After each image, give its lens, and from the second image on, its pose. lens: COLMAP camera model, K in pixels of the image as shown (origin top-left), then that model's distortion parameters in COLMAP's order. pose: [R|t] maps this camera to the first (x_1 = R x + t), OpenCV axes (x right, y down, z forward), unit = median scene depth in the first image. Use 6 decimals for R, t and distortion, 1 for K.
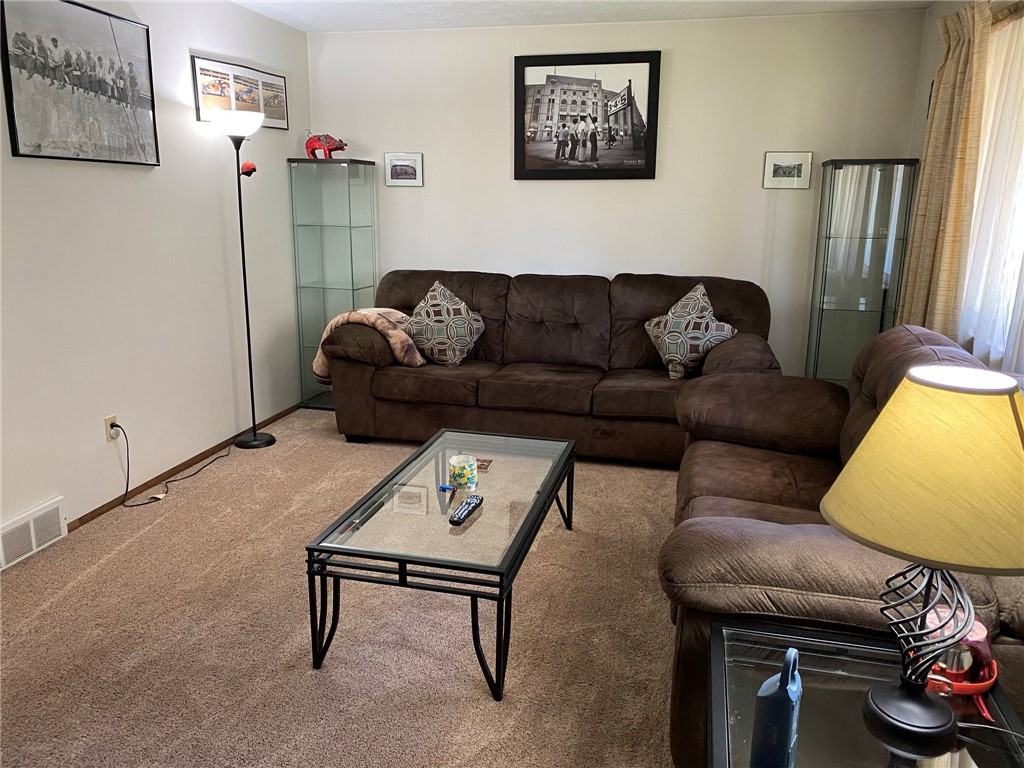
lens RADIAL K [[783.8, 0, 511.2], [0, 783.8, 382.8], [0, 0, 1]] dist [0.037442, -0.036101]
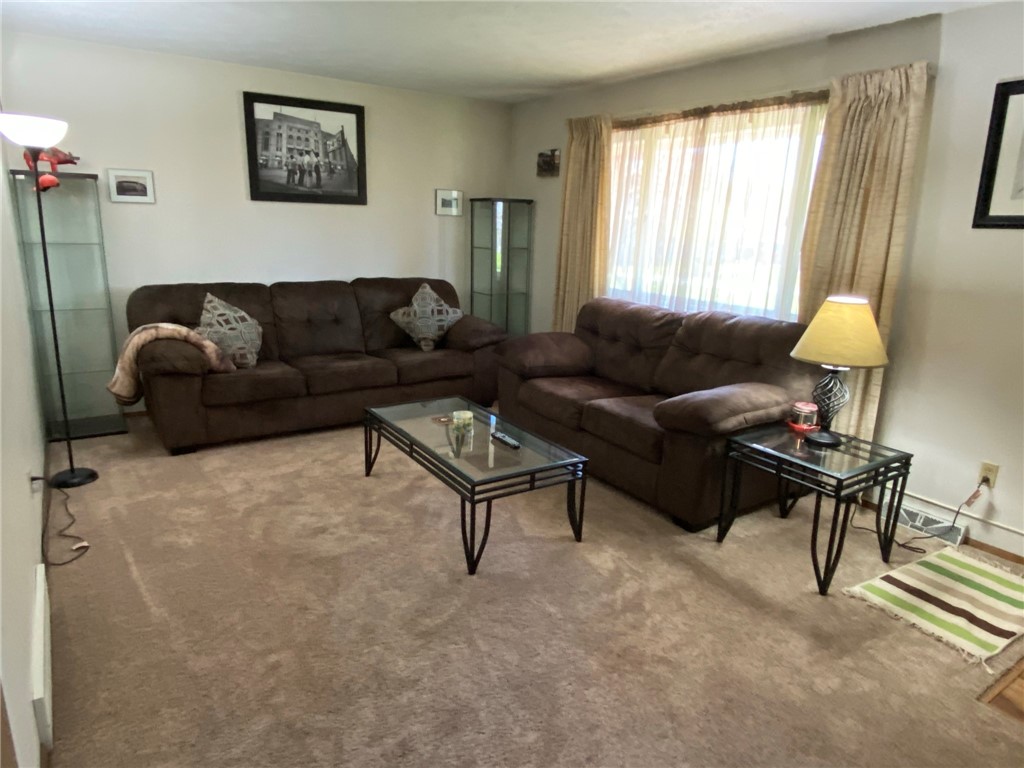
lens RADIAL K [[647.9, 0, 514.3], [0, 647.9, 391.3], [0, 0, 1]] dist [0.021535, -0.030267]
pose [[0.671888, -0.172726, 0.720231, -0.487974], [0.149247, 0.984054, 0.096767, -0.021667], [-0.725460, 0.042476, 0.686952, 0.092037]]
